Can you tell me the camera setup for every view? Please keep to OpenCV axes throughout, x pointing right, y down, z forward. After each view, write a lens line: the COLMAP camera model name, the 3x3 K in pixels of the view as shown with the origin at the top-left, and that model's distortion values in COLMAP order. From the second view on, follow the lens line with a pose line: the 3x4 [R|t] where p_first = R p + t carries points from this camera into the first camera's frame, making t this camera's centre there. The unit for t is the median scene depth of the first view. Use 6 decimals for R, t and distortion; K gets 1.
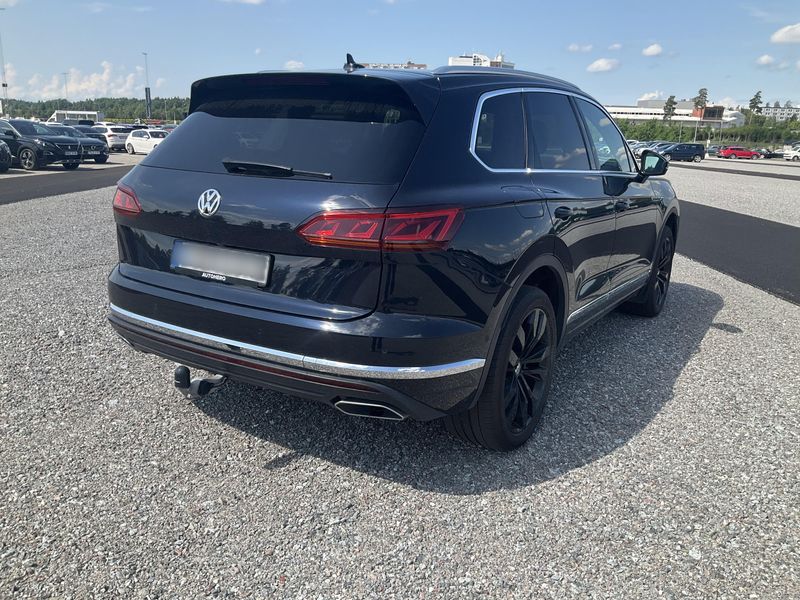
lens RADIAL K [[689.4, 0, 400.0], [0, 689.4, 300.0], [0, 0, 1]] dist [0.083582, -0.087907]
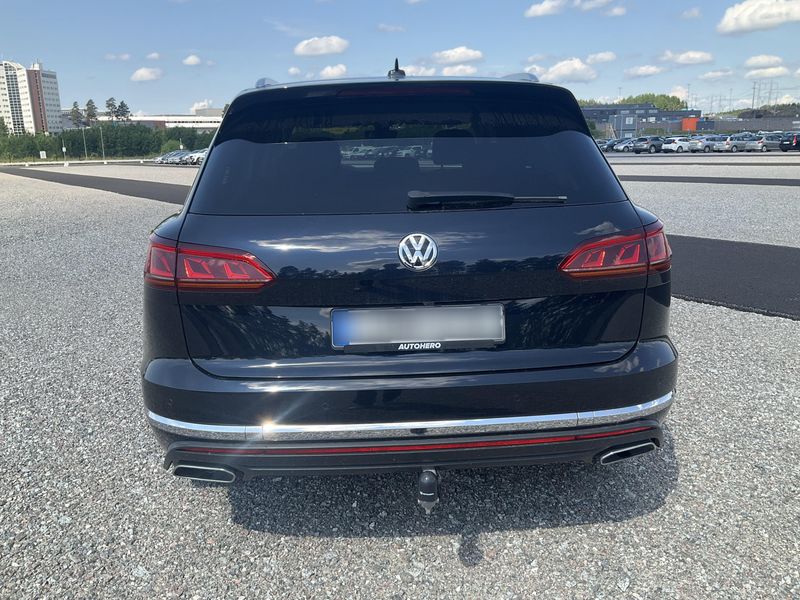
lens RADIAL K [[696.5, 0, 403.8], [0, 696.5, 304.3], [0, 0, 1]] dist [0.021210, -0.005634]
pose [[0.830491, -0.180760, 0.526887, -0.678555], [0.184294, 0.981778, 0.046332, -0.117716], [-0.525661, 0.058624, 0.848672, 0.350272]]
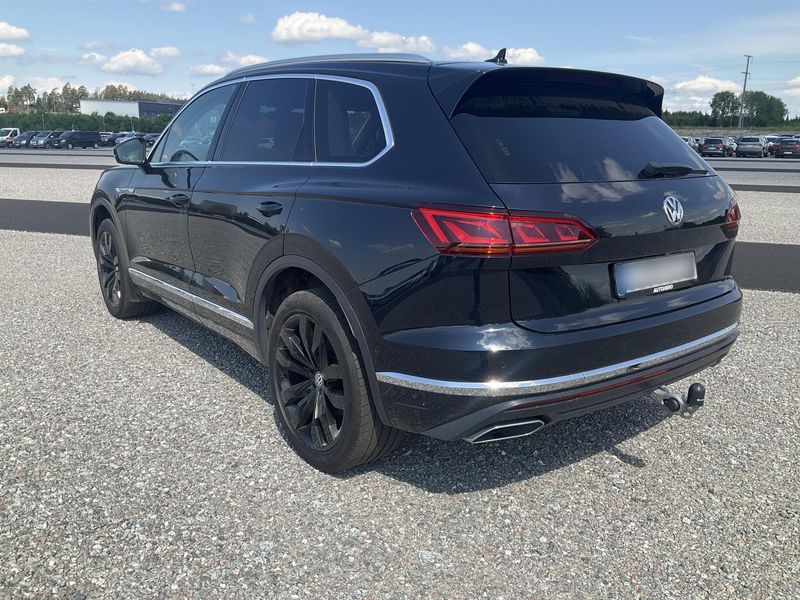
lens RADIAL K [[696.5, 0, 403.8], [0, 696.5, 304.3], [0, 0, 1]] dist [0.021210, -0.005634]
pose [[0.372823, -0.250416, 0.893474, -1.245236], [0.224739, 0.958596, 0.174890, -0.256747], [-0.900275, 0.135596, 0.413665, 0.924216]]
